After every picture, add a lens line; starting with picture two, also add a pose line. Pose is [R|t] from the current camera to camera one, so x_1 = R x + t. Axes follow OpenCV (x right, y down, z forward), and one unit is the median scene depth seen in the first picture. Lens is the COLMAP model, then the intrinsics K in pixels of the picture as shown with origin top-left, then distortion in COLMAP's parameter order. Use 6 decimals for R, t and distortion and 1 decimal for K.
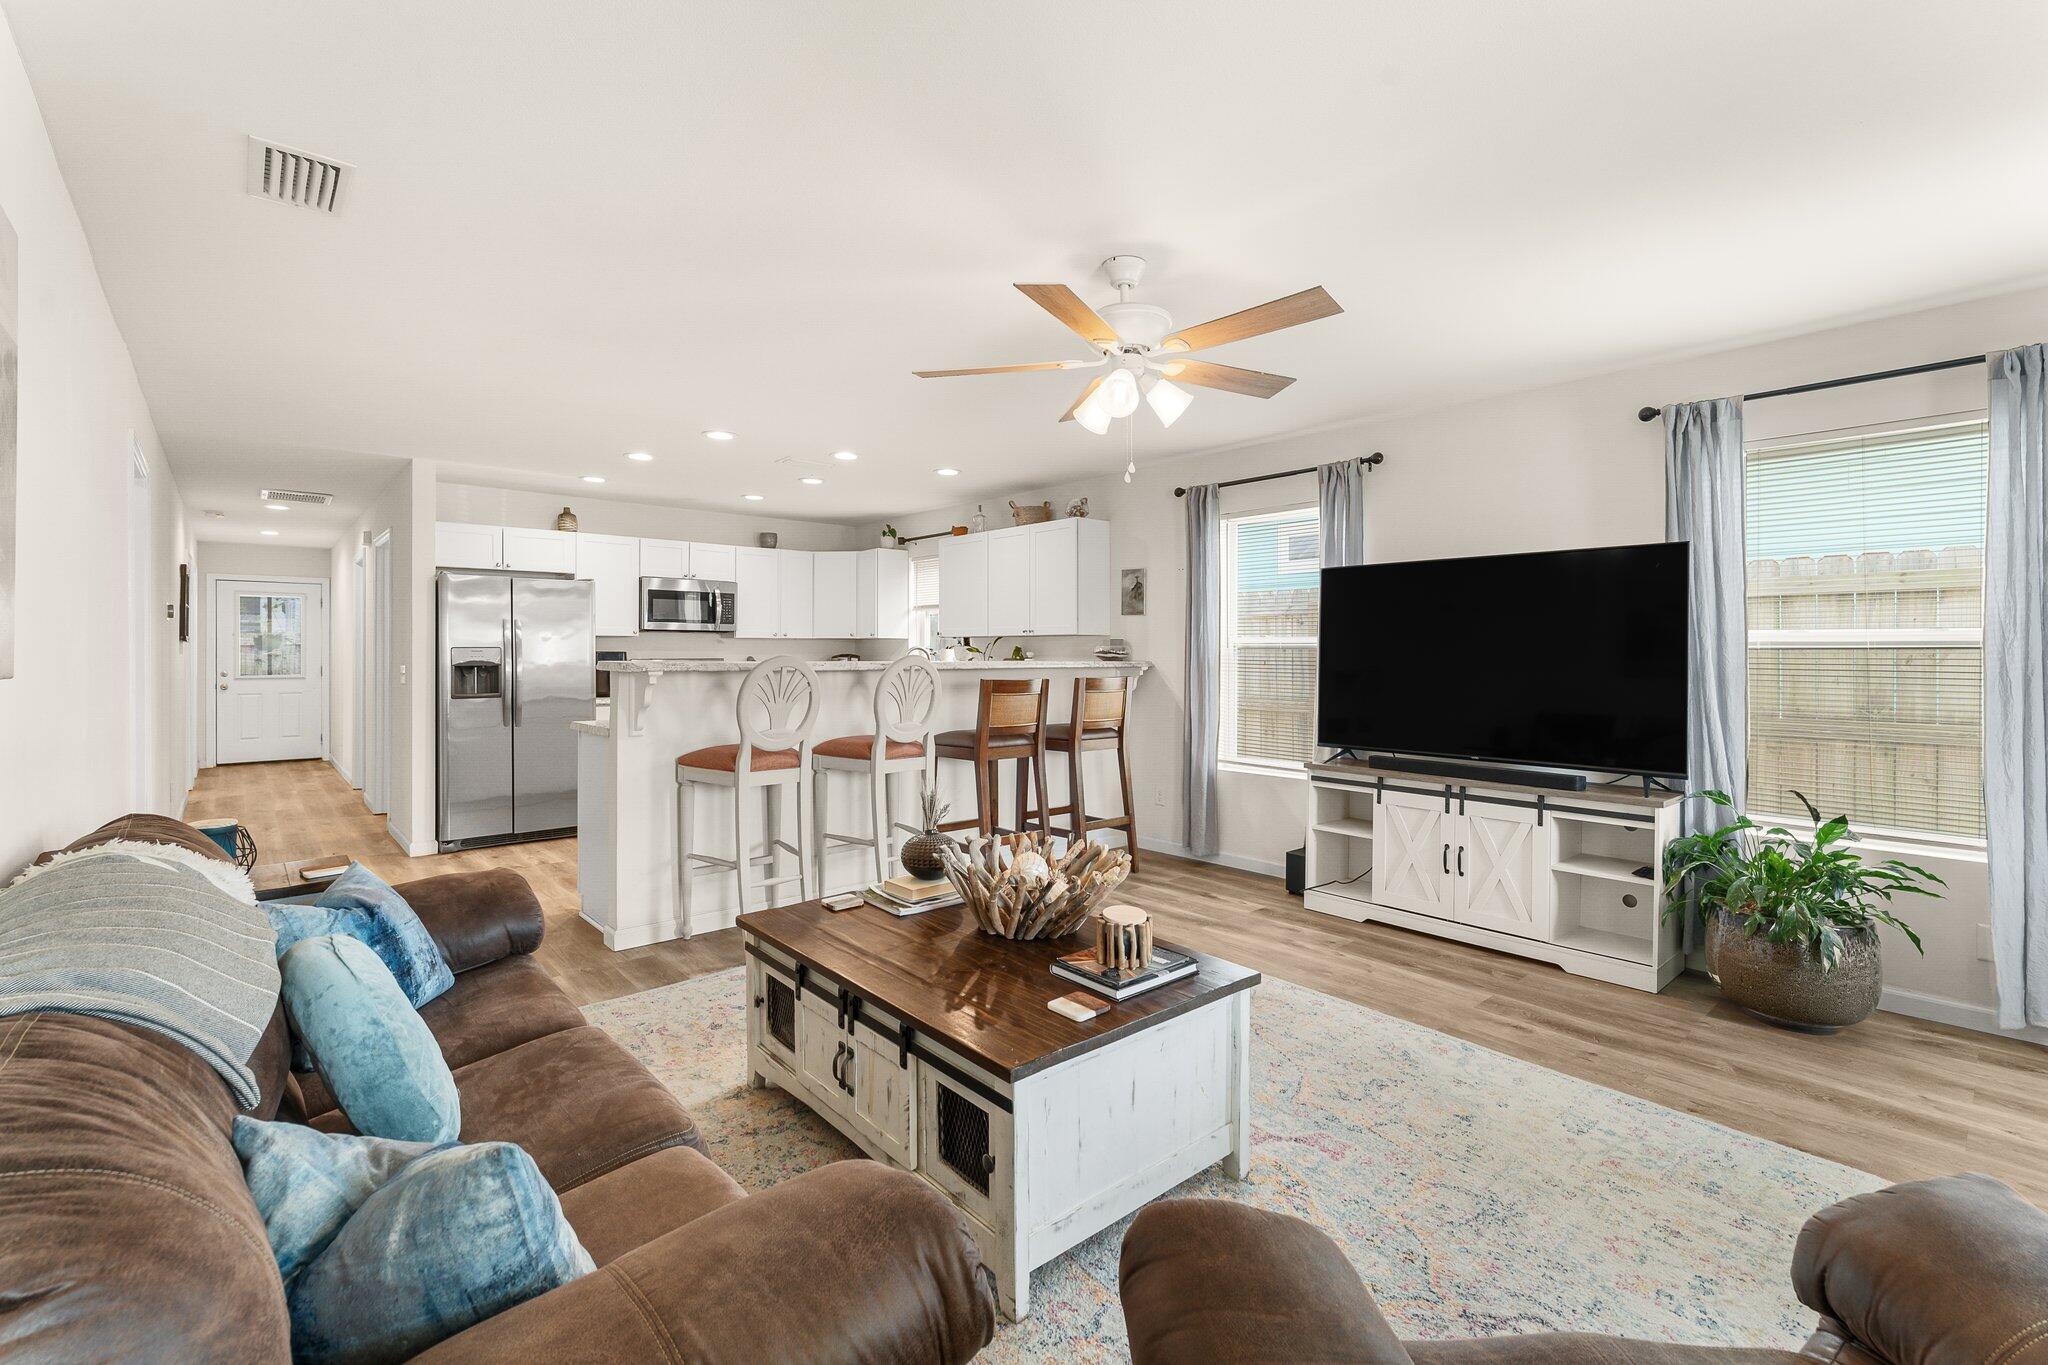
lens RADIAL K [[896.5, 0, 1034.9], [0, 896.5, 653.8], [0, 0, 1]] dist [-0.008751, -0.000183]
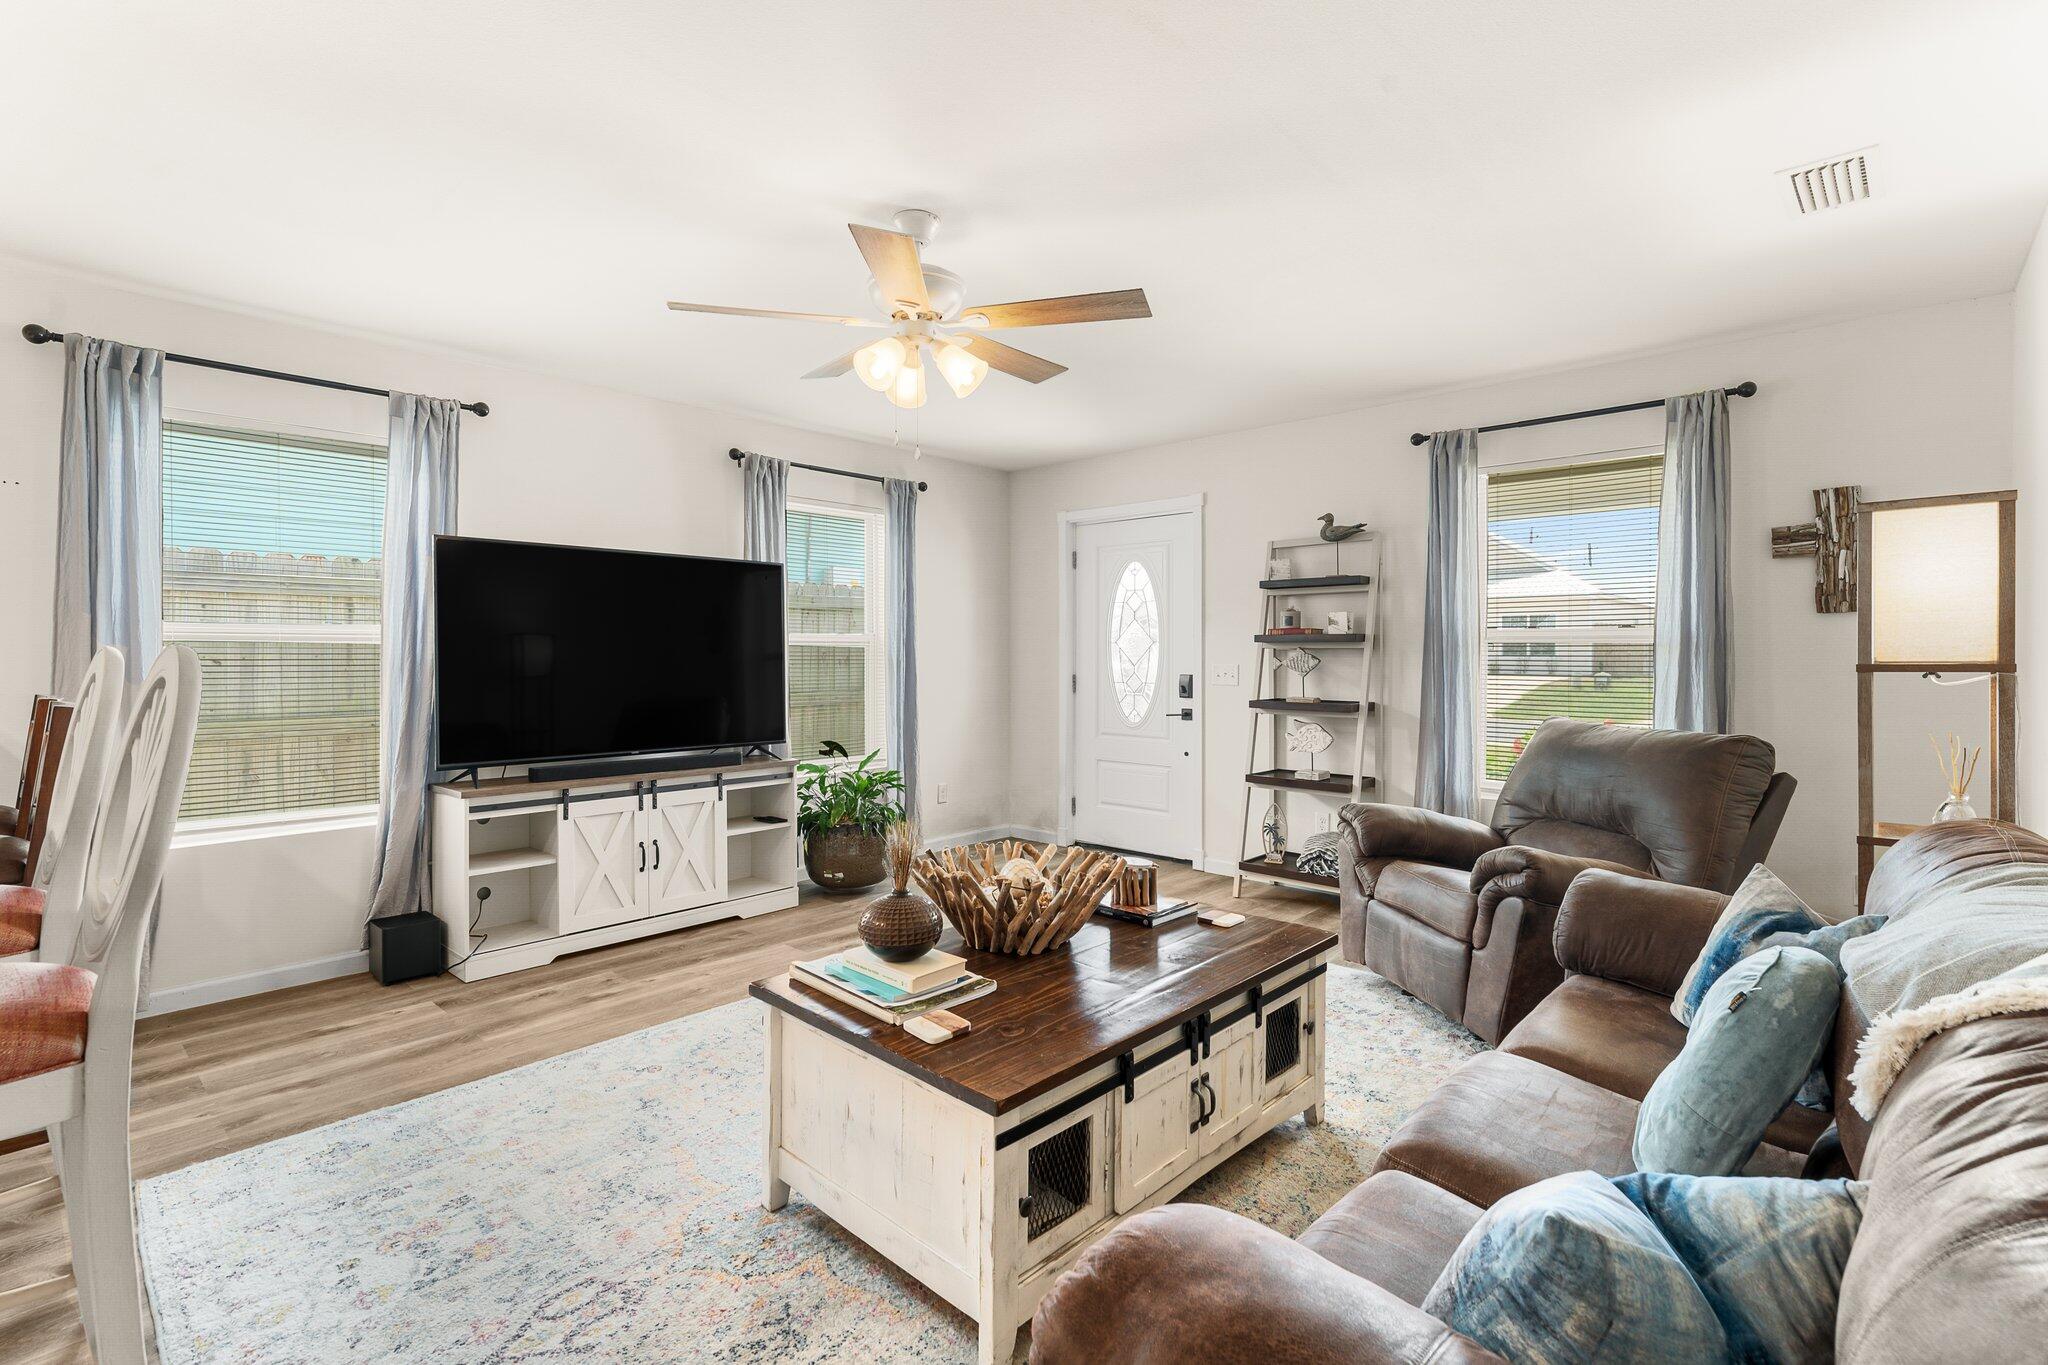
lens RADIAL K [[941.4, 0, 1030.7], [0, 941.4, 664.2], [0, 0, 1]] dist [0.002980, 0.000170]
pose [[-0.109645, -0.012925, 0.993887, -0.615960], [0.001141, 0.999913, 0.013130, 0.004501], [-0.993970, 0.002573, -0.109621, 0.692486]]
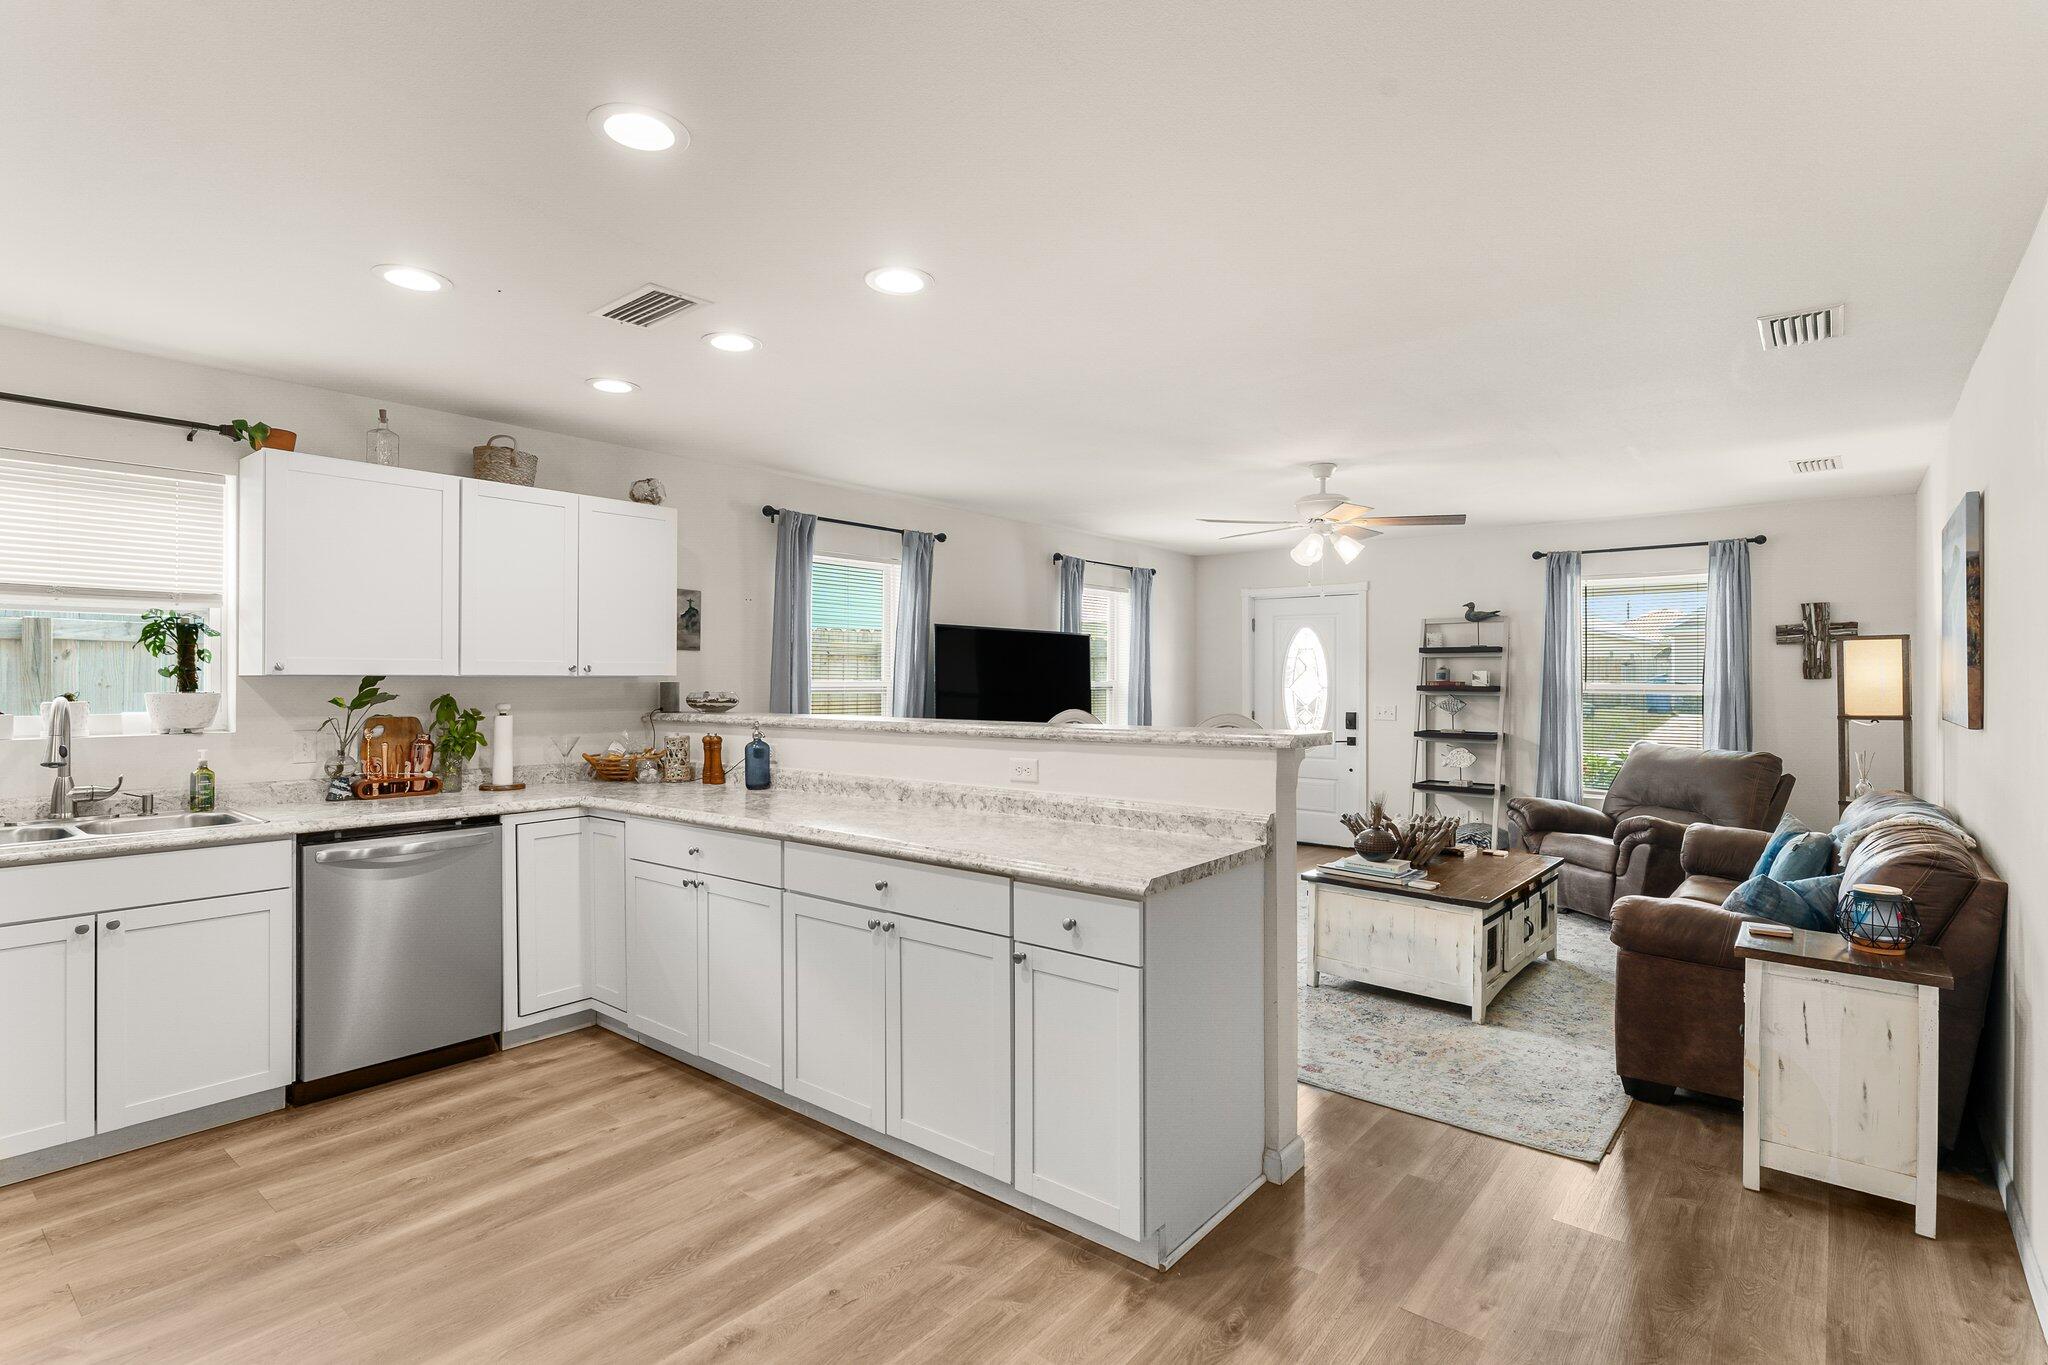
lens RADIAL K [[991.7, 0, 1024.0], [0, 991.7, 682.5], [0, 0, 1]] dist [0.014486, -0.000076]
pose [[-0.161530, -0.006650, 0.986845, -1.137458], [-0.001491, 0.999978, 0.006494, -0.034082], [-0.986867, -0.000423, -0.161536, 1.290383]]
